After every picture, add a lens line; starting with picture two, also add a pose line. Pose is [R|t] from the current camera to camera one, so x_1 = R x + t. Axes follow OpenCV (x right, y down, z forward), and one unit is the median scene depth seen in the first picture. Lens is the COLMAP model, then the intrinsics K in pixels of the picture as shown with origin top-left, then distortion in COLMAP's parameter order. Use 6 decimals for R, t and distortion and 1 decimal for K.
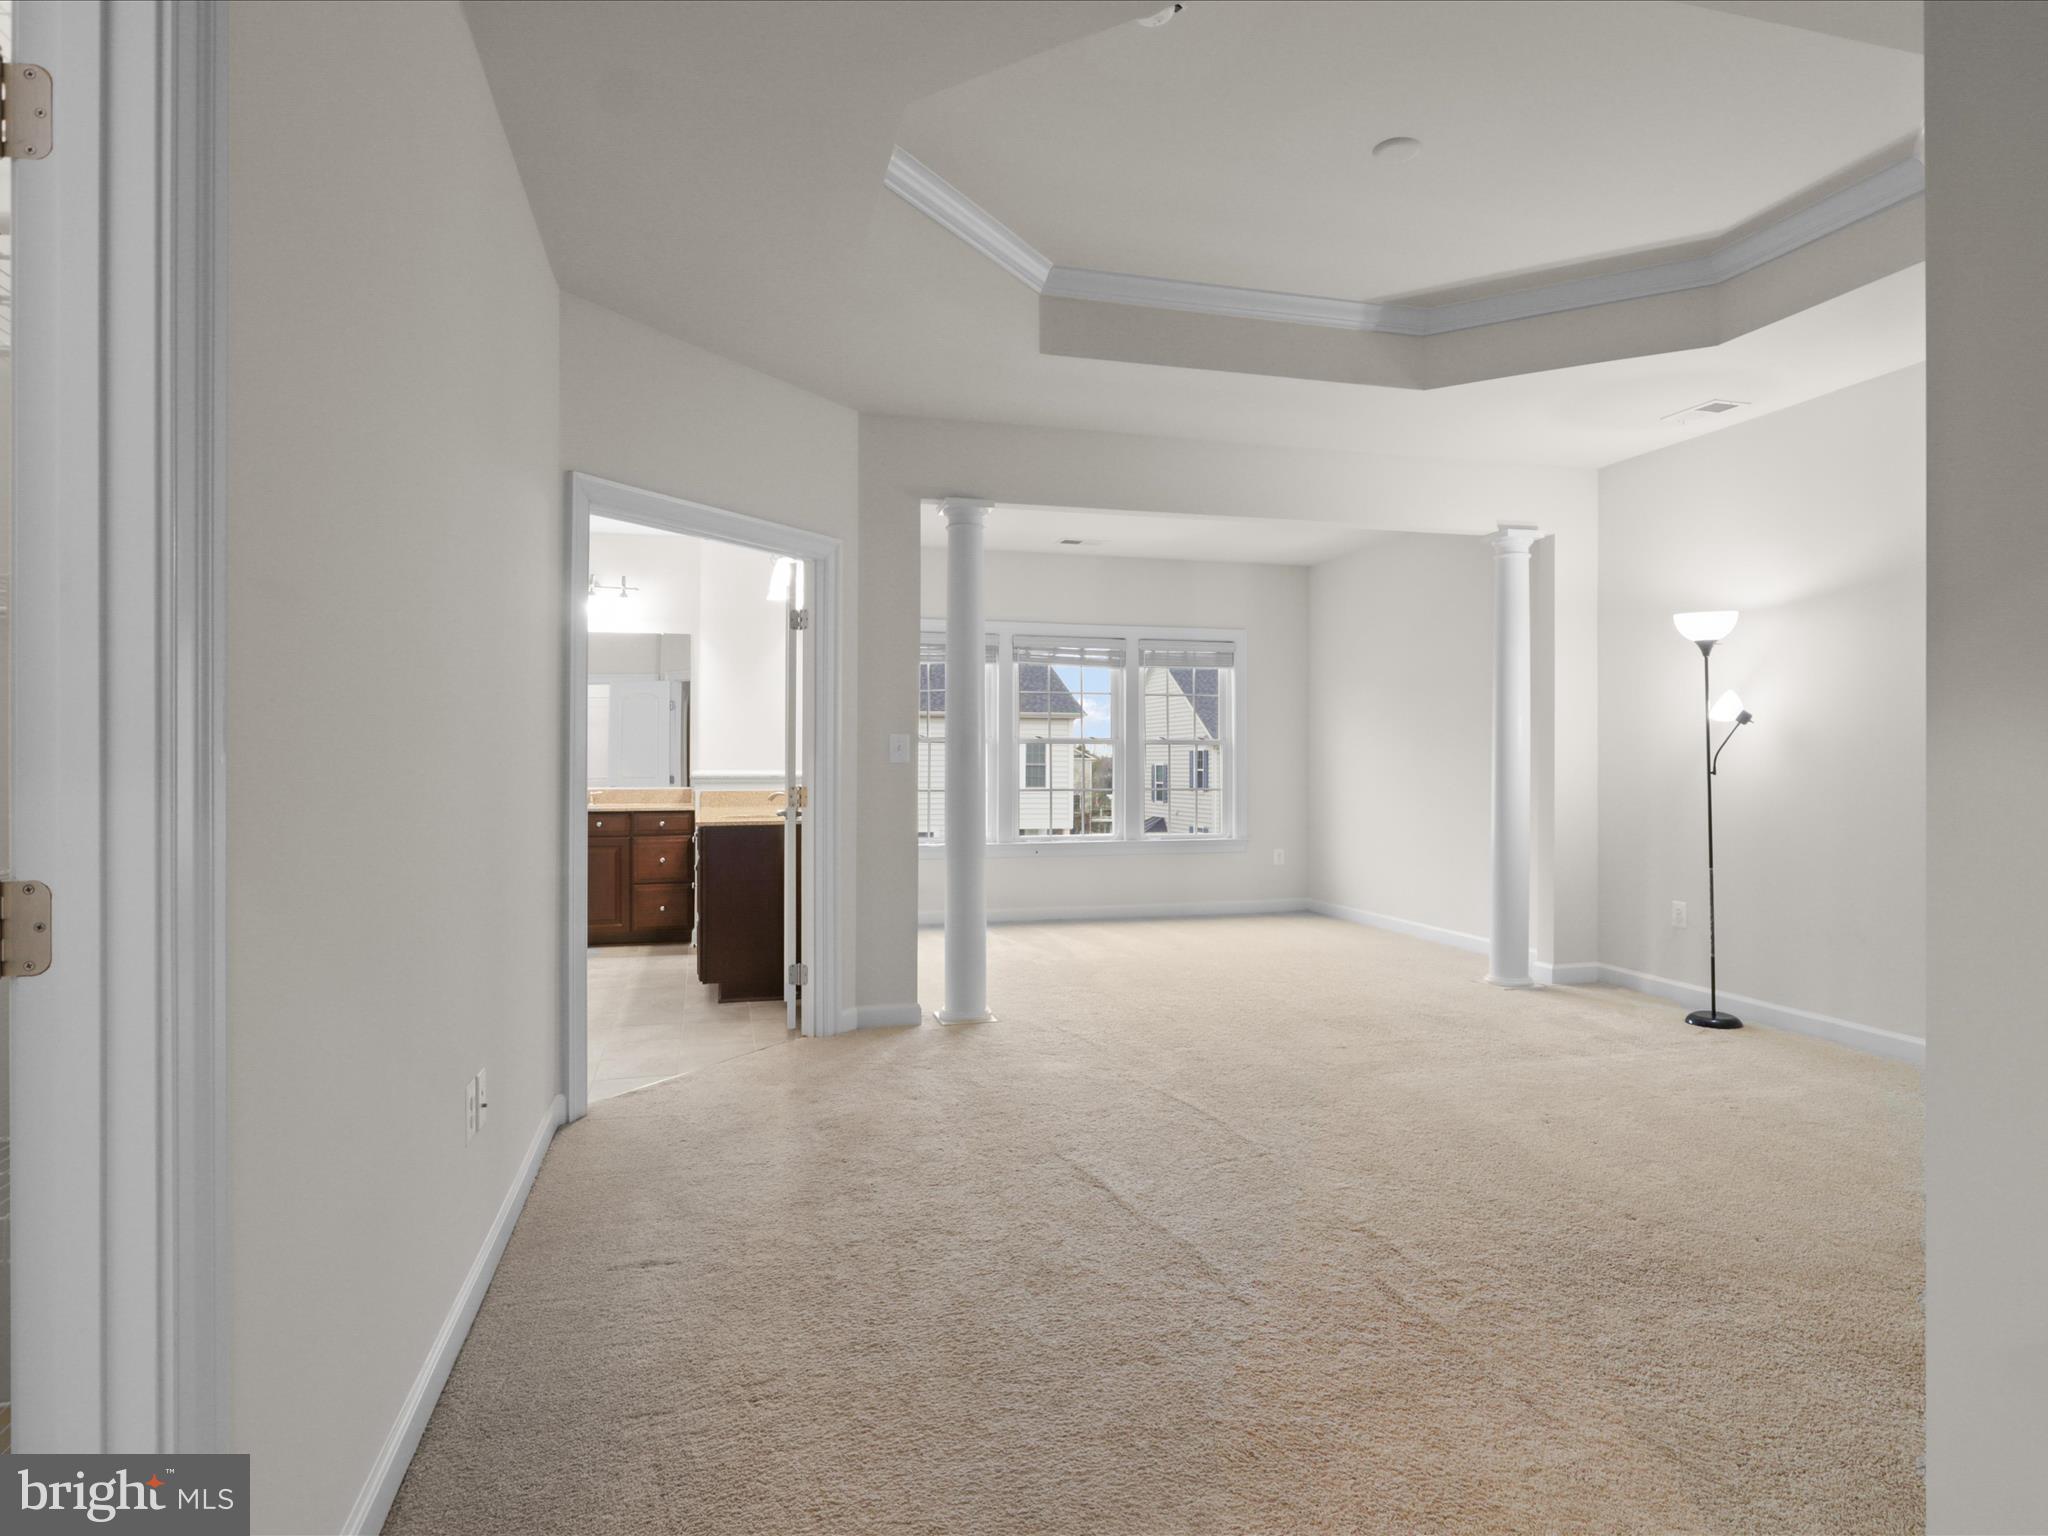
lens RADIAL K [[1154.3, 0, 1010.5], [0, 1154.3, 763.2], [0, 0, 1]] dist [-0.022341, 0.016327]
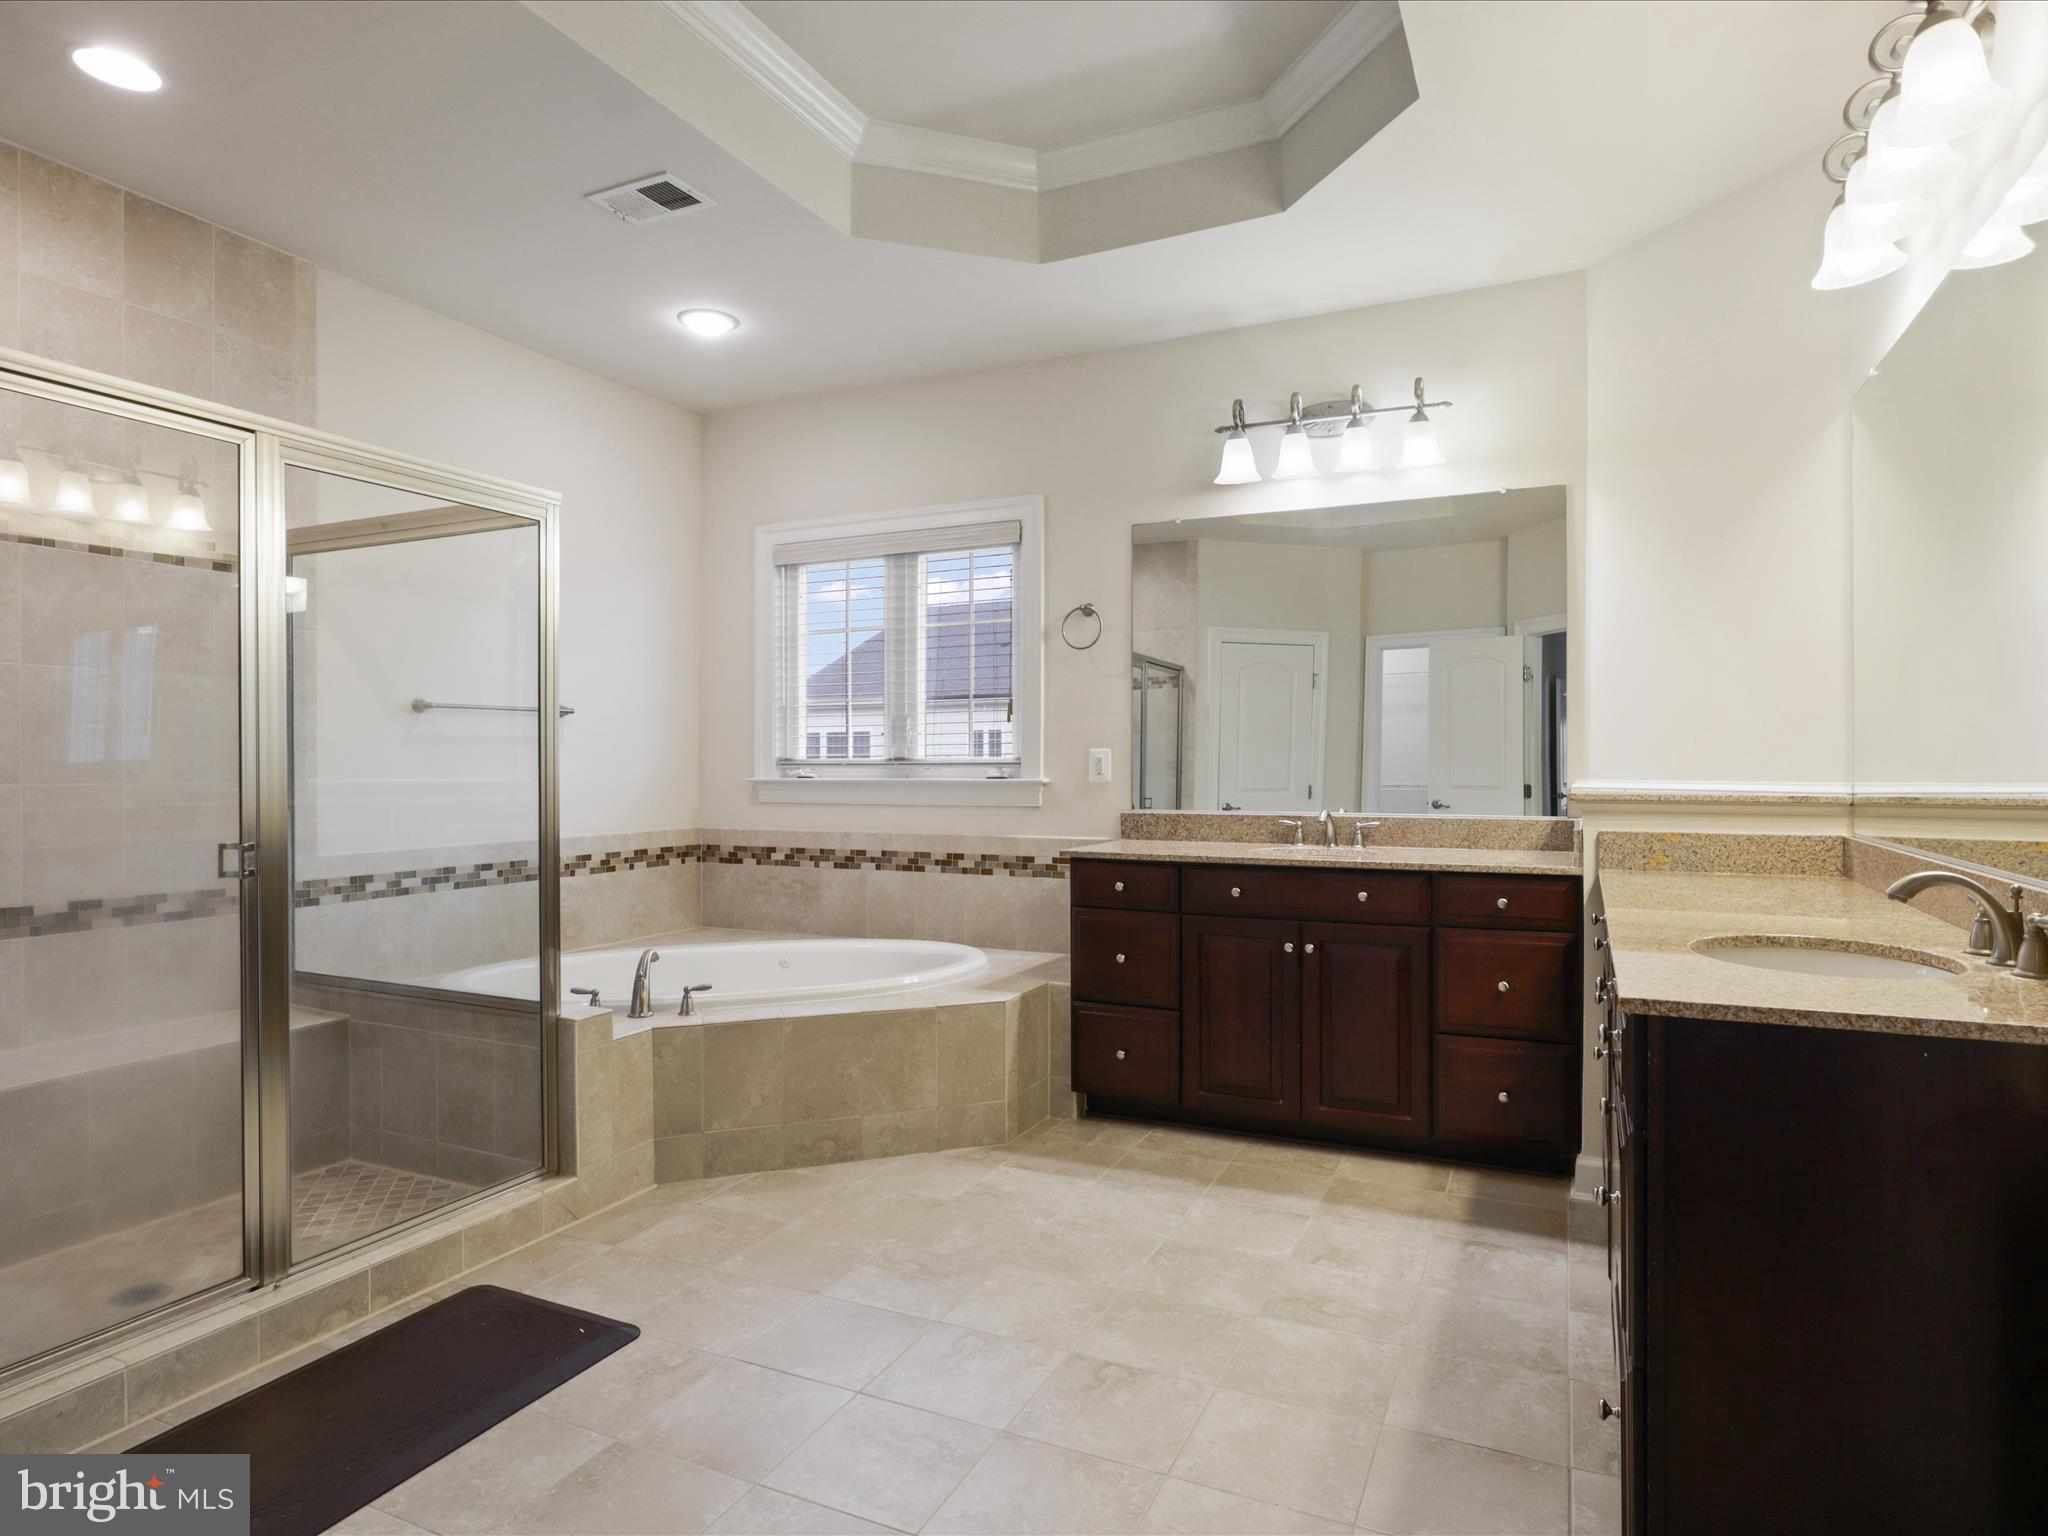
lens RADIAL K [[1154.3, 0, 1004.9], [0, 1154.3, 768.3], [0, 0, 1]] dist [-0.022341, 0.016327]
pose [[0.756787, -0.001517, -0.653660, -0.155219], [0.002185, 0.999998, 0.000208, 0.000813], [0.653658, -0.001586, 0.756788, 0.529962]]
